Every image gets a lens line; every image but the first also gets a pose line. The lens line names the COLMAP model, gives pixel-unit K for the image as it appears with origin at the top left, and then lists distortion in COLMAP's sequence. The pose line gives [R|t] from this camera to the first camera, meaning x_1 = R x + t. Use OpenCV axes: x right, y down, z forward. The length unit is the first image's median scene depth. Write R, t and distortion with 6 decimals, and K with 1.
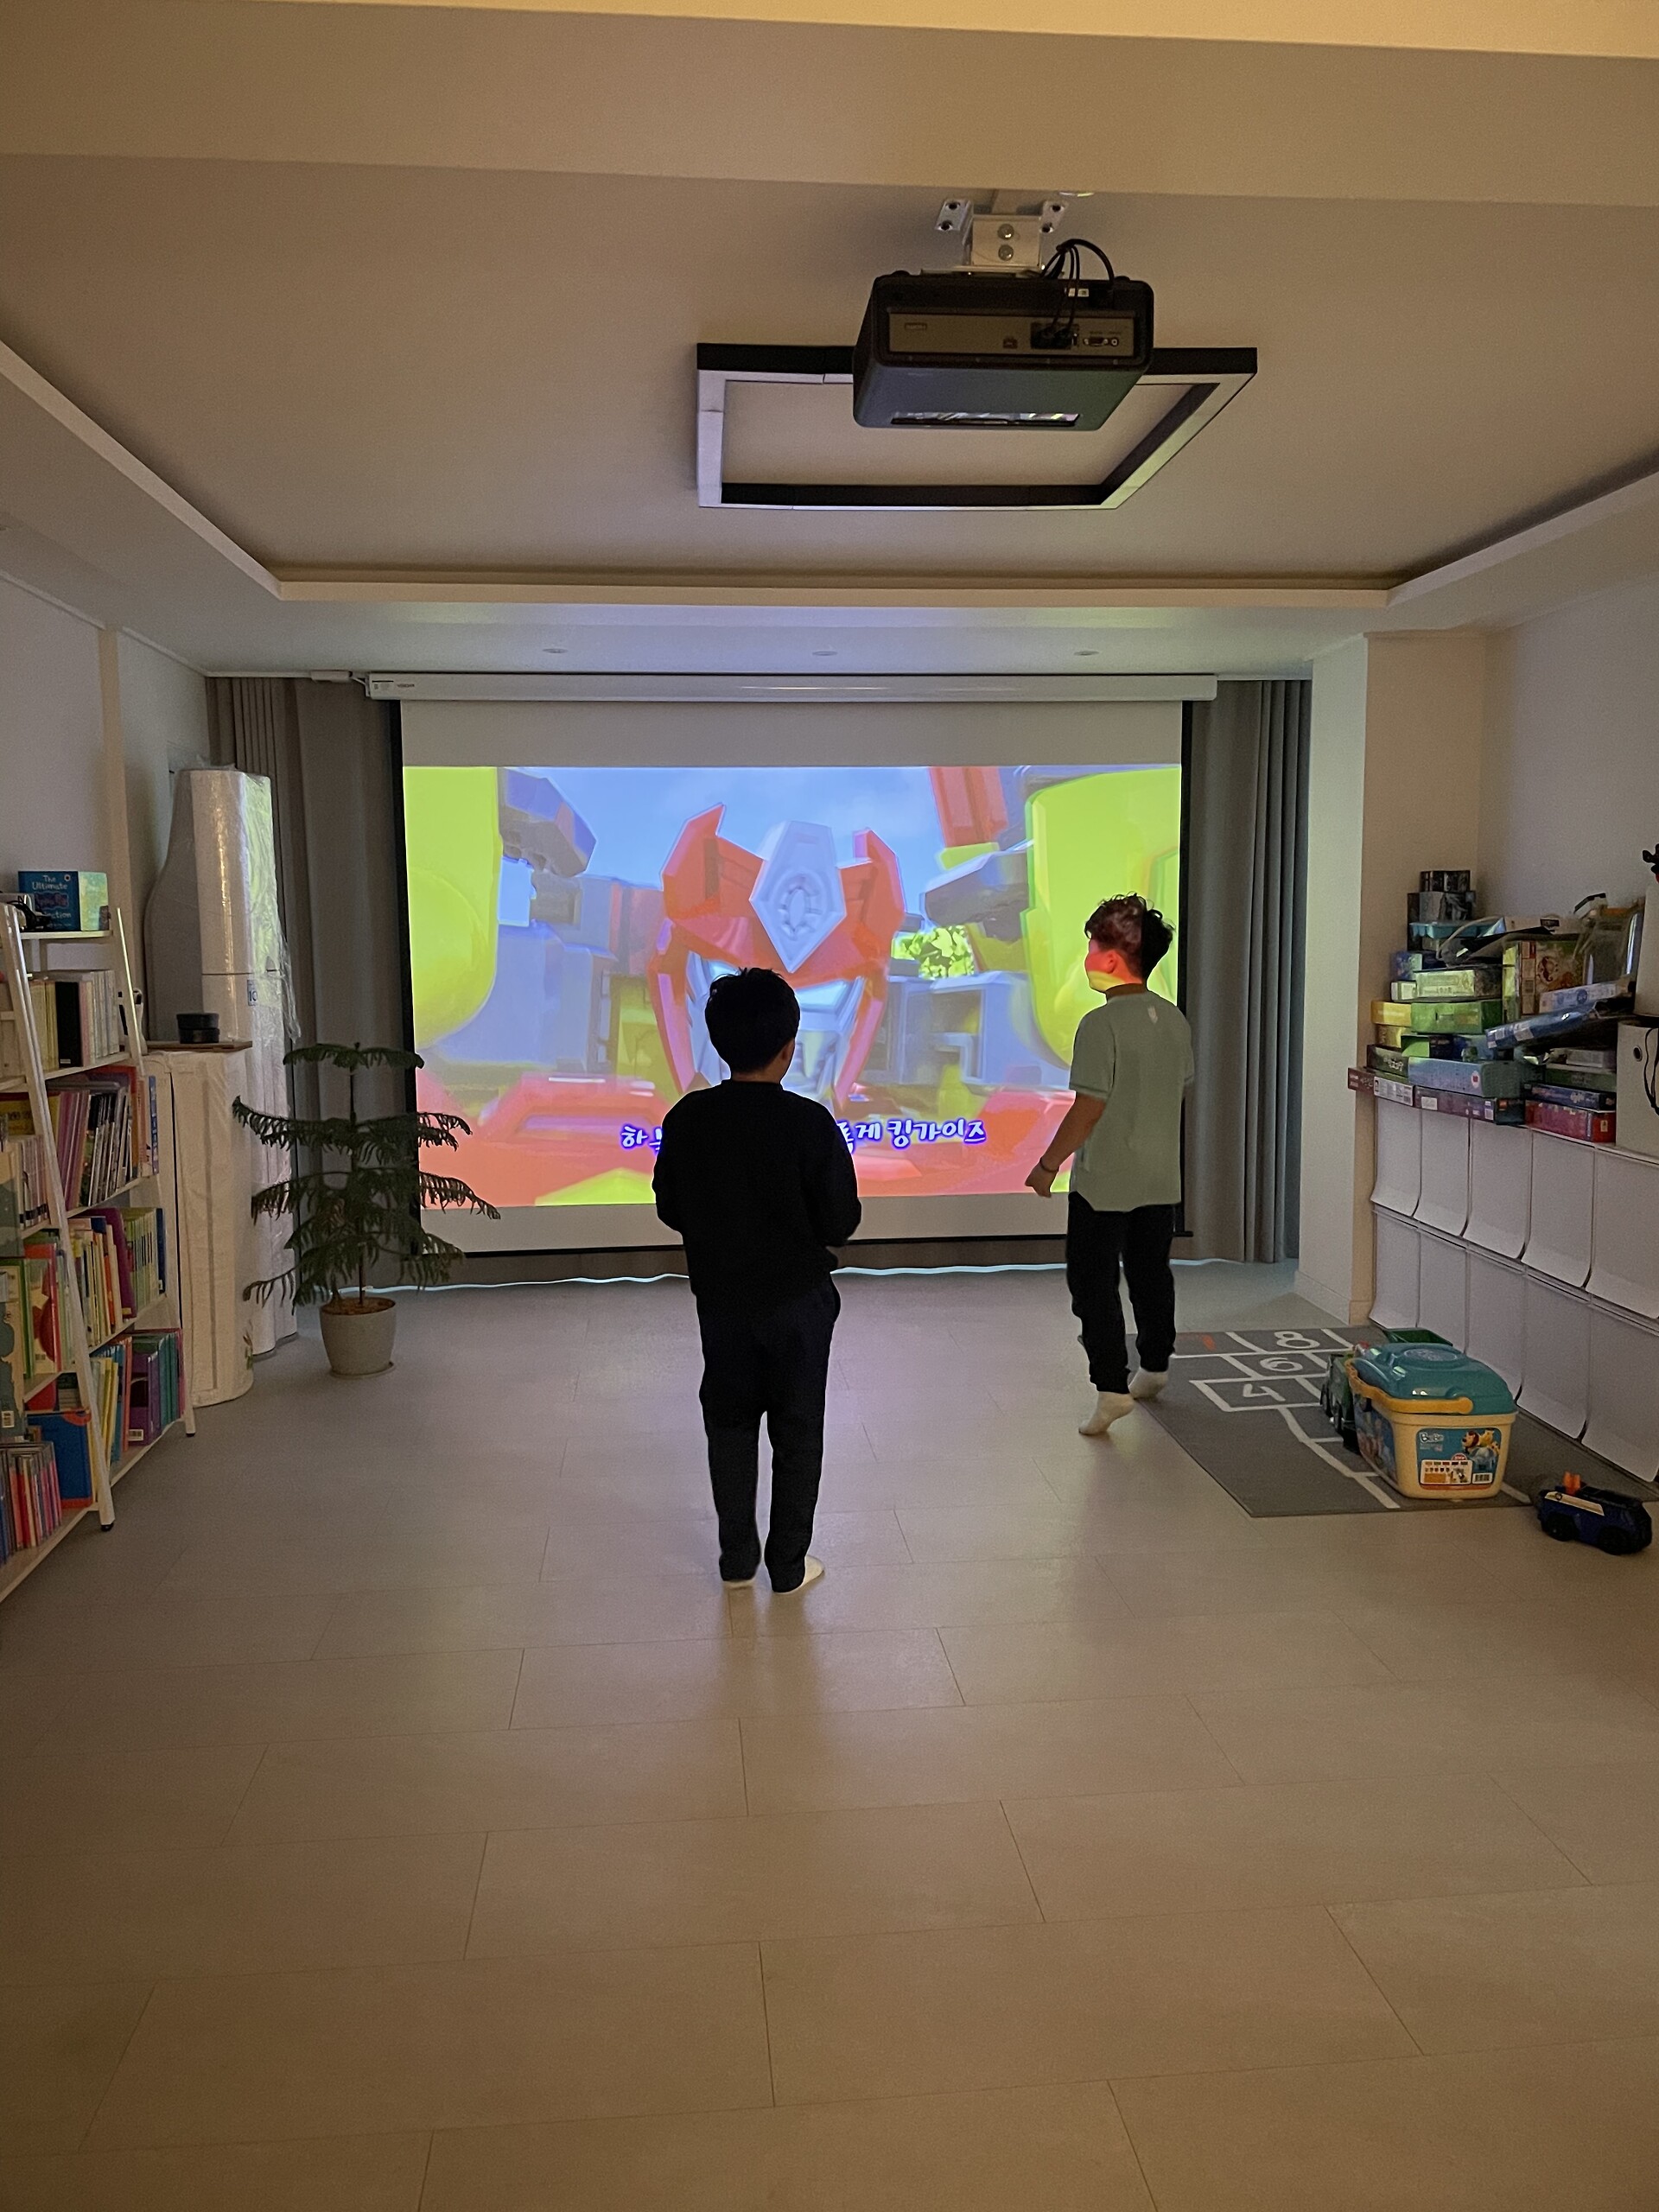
lens RADIAL K [[1811.5, 0, 829.5], [0, 1811.5, 1106.0], [0, 0, 1]] dist [0.070503, -0.003270]
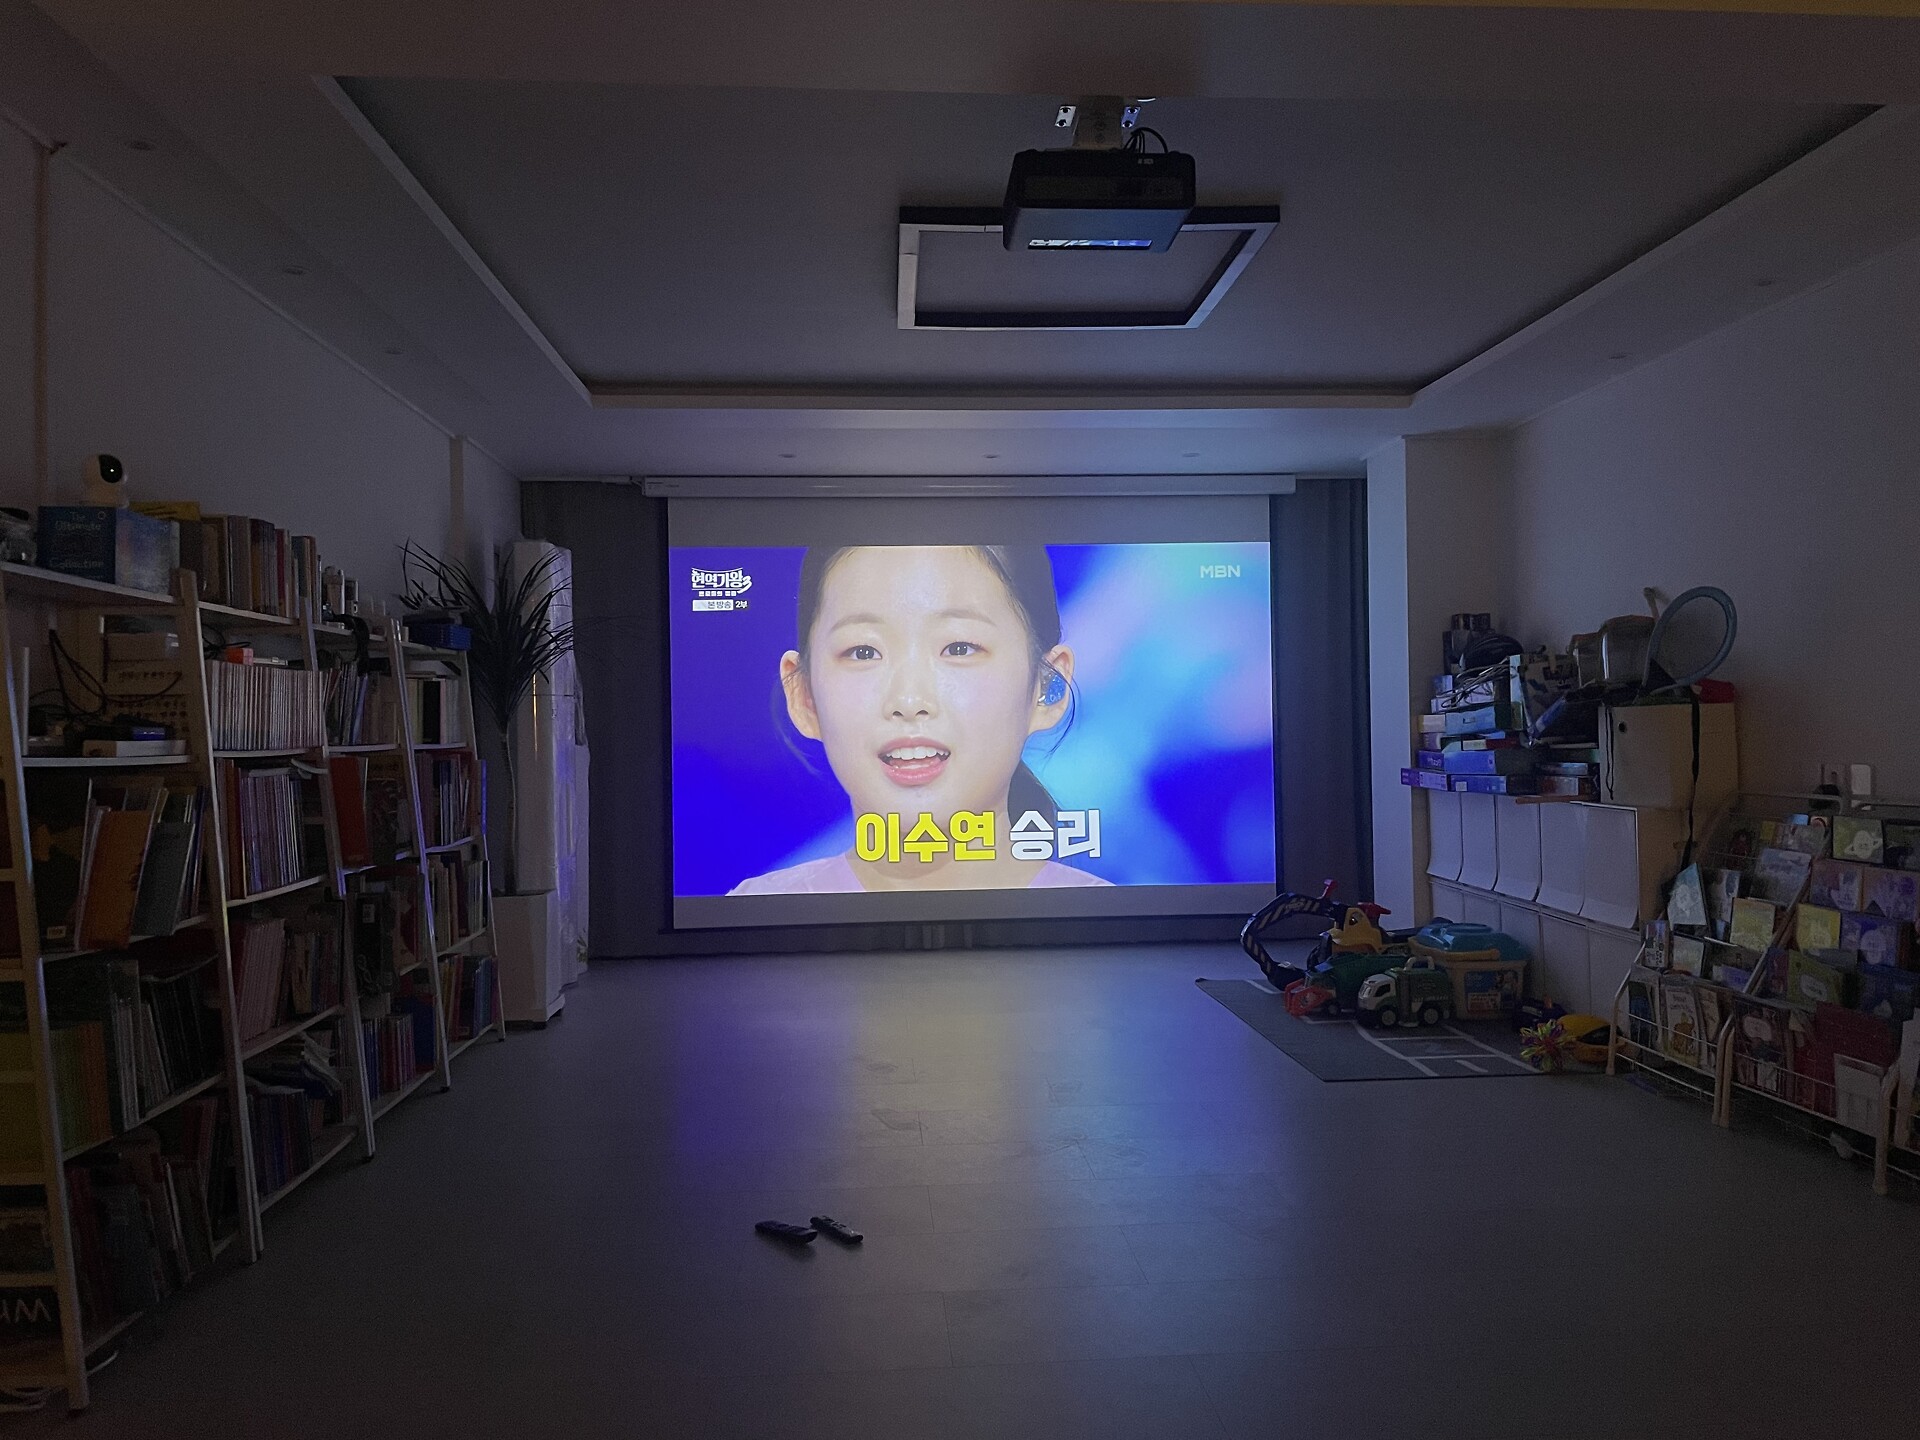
lens RADIAL K [[1552.2, 0, 980.8], [0, 1552.2, 728.3], [0, 0, 1]] dist [0.129402, -0.186413]
pose [[0.999882, -0.005527, -0.014308, 0.005289], [0.004036, 0.994753, -0.102226, 0.073679], [0.014798, 0.102157, 0.994658, -0.120160]]
